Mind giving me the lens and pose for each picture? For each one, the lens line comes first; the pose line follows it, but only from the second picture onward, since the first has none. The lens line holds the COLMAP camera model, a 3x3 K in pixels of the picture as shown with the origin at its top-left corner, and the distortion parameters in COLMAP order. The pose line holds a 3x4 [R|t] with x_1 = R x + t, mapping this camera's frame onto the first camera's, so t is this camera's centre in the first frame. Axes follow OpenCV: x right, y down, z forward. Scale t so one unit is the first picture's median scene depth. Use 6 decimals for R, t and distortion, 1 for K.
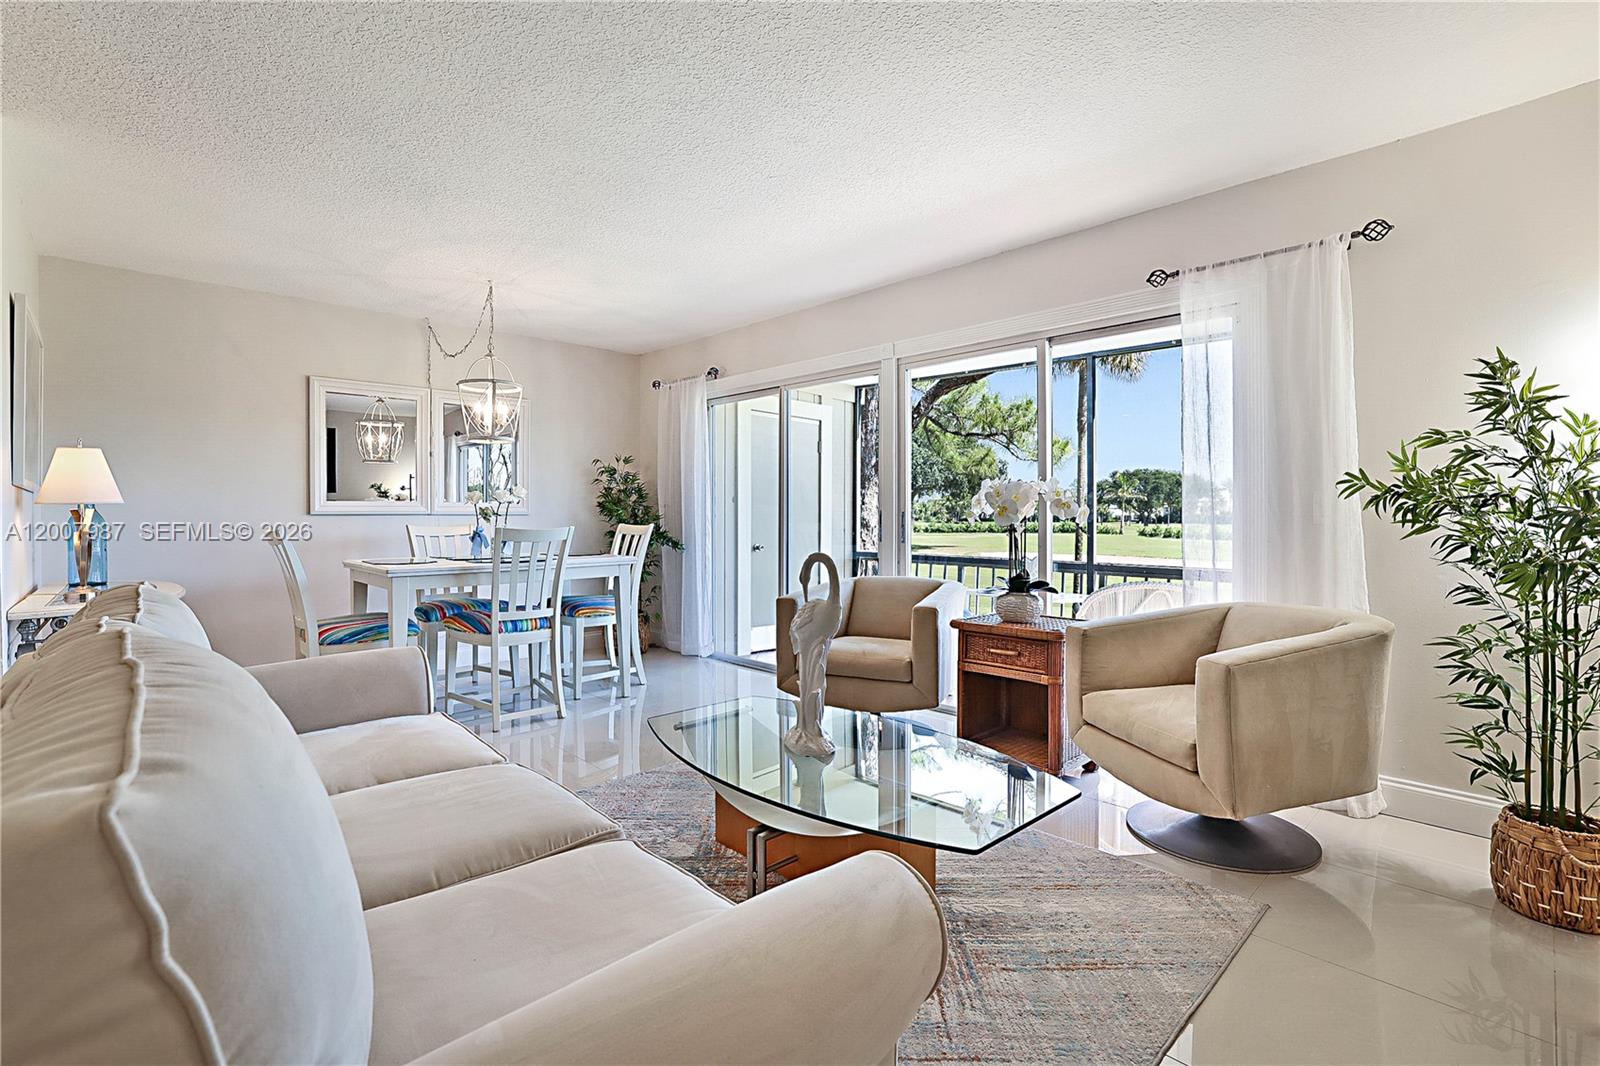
lens RADIAL K [[717.7, 0, 791.9], [0, 717.7, 519.8], [0, 0, 1]] dist [-0.015827, 0.001745]
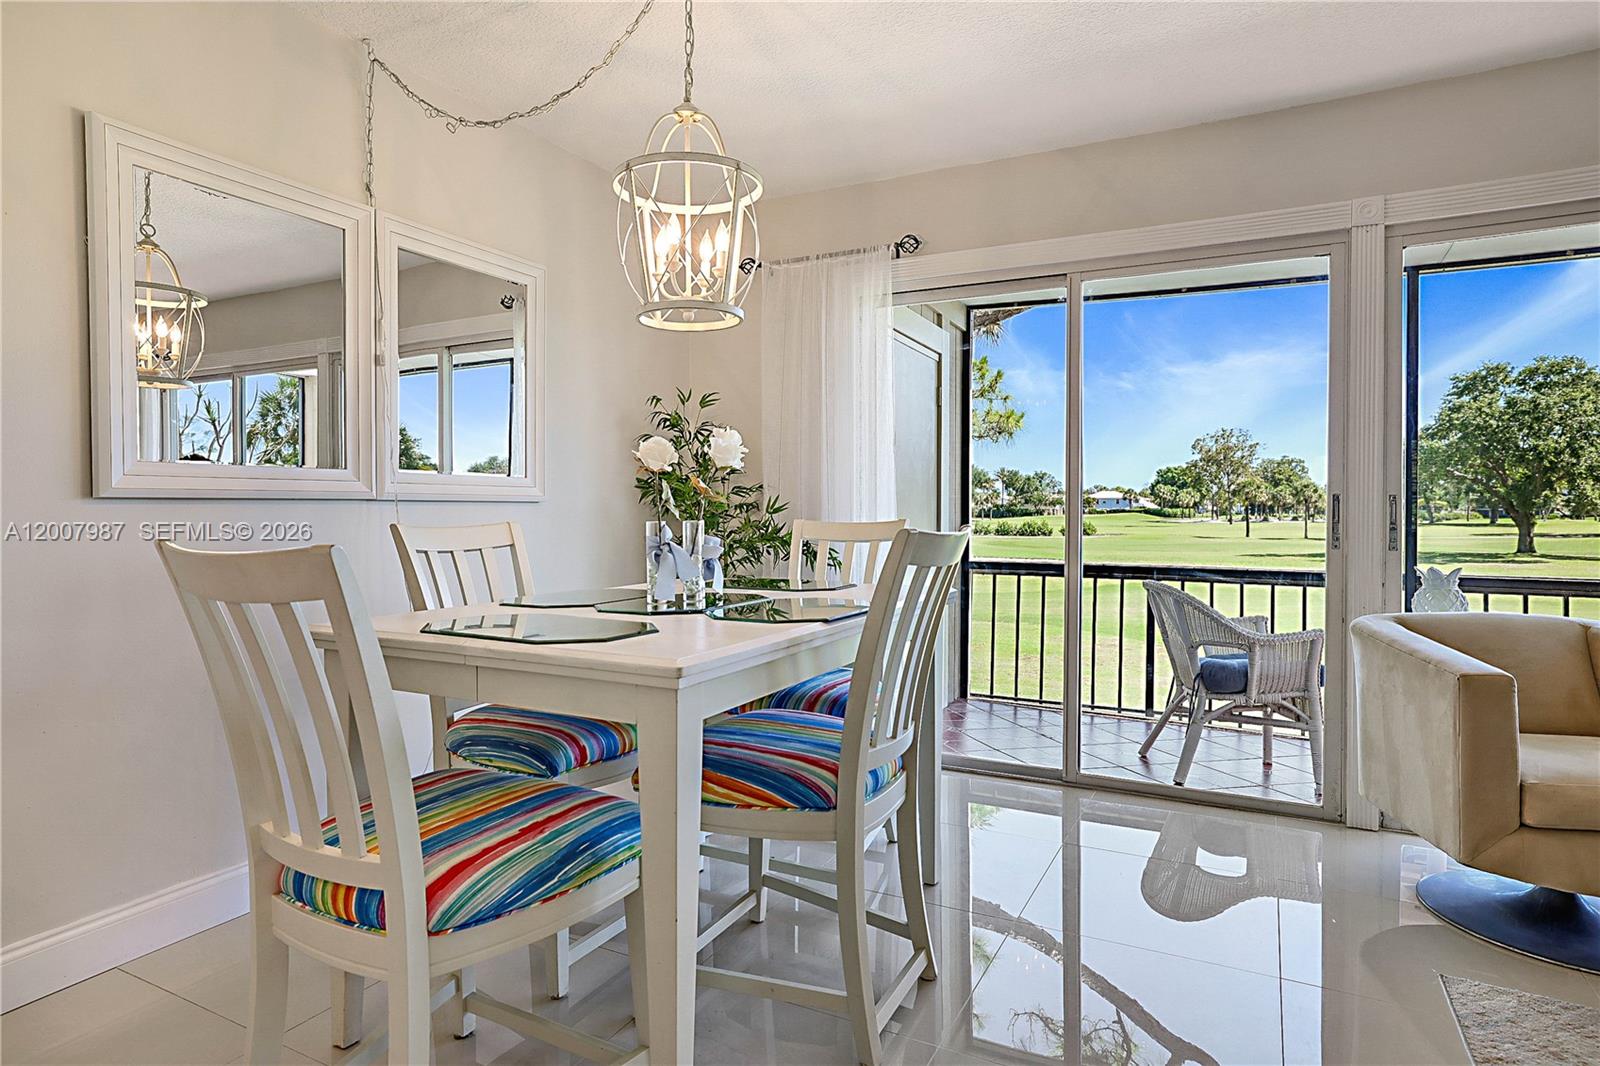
lens RADIAL K [[877.8, 0, 793.9], [0, 877.8, 515.1], [0, 0, 1]] dist [-0.002347, 0.010385]
pose [[0.946658, -0.002207, 0.322232, -1.024154], [0.001640, 0.999997, 0.002030, 0.002384], [-0.322236, -0.001393, 0.946658, 0.976007]]
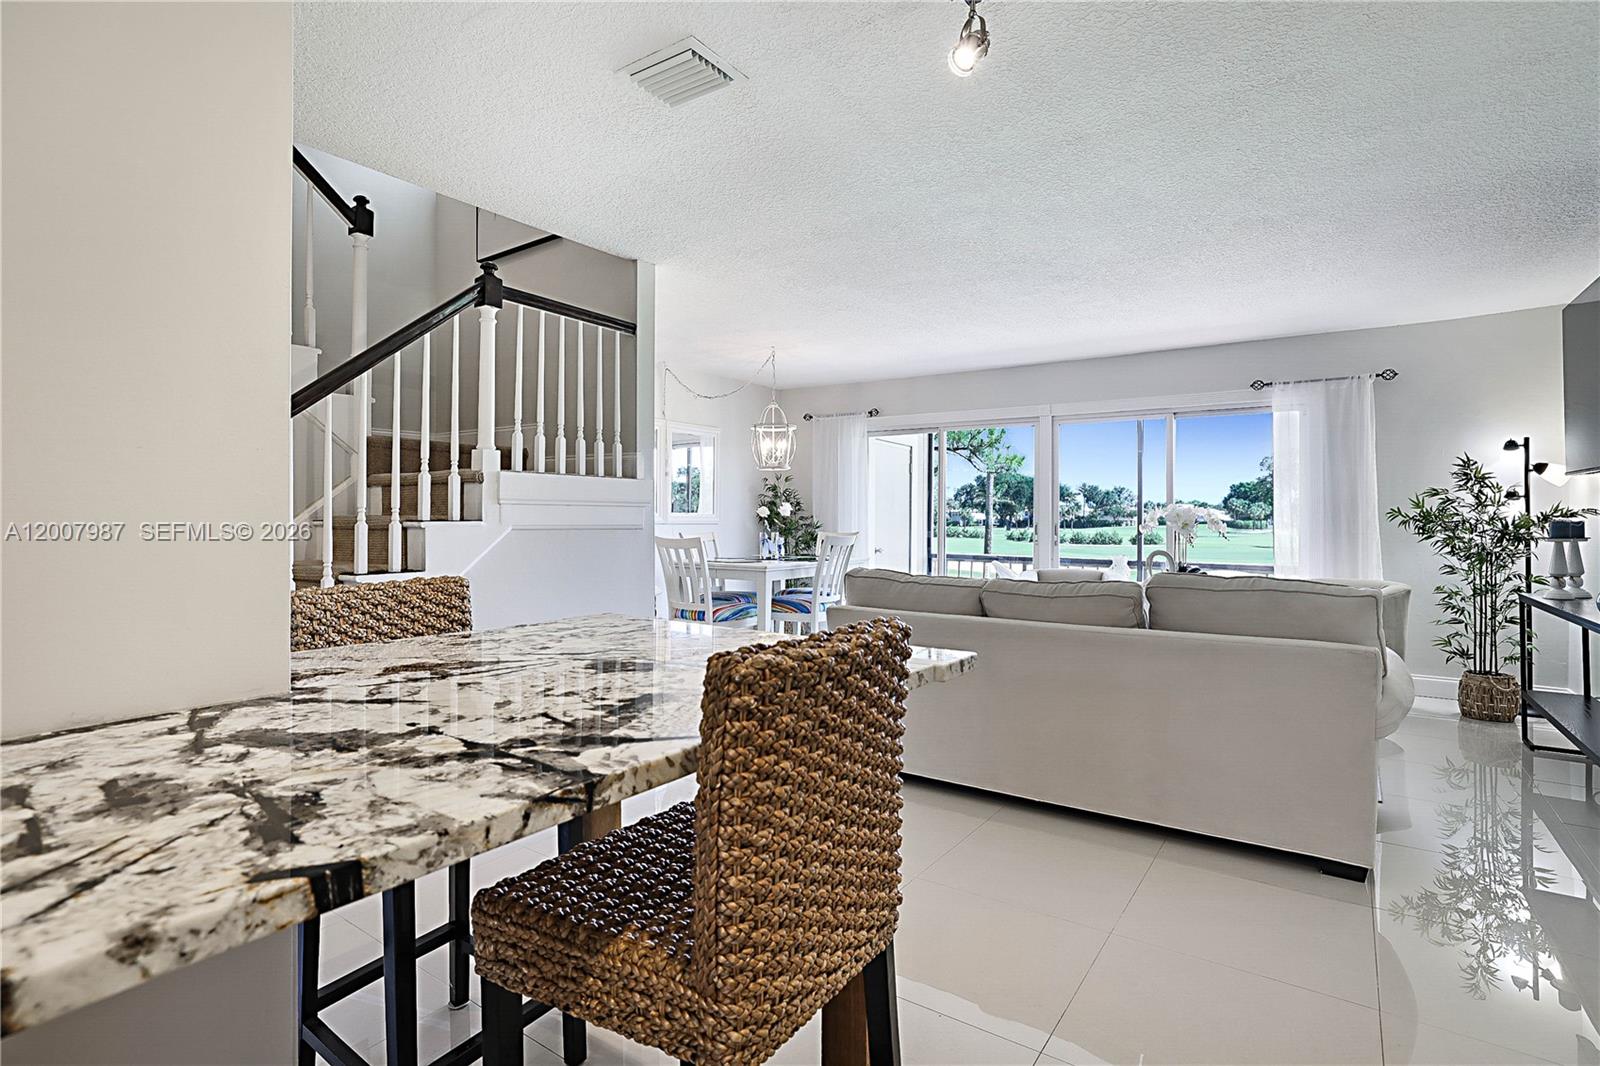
lens RADIAL K [[772.9, 0, 800.0], [0, 772.9, 519.7], [0, 0, 1]] dist [-0.004151, -0.001355]
pose [[0.979108, 0.003424, 0.203310, -1.284592], [-0.002623, 0.999988, -0.004211, -0.022809], [-0.203322, 0.003590, 0.979105, -0.771695]]
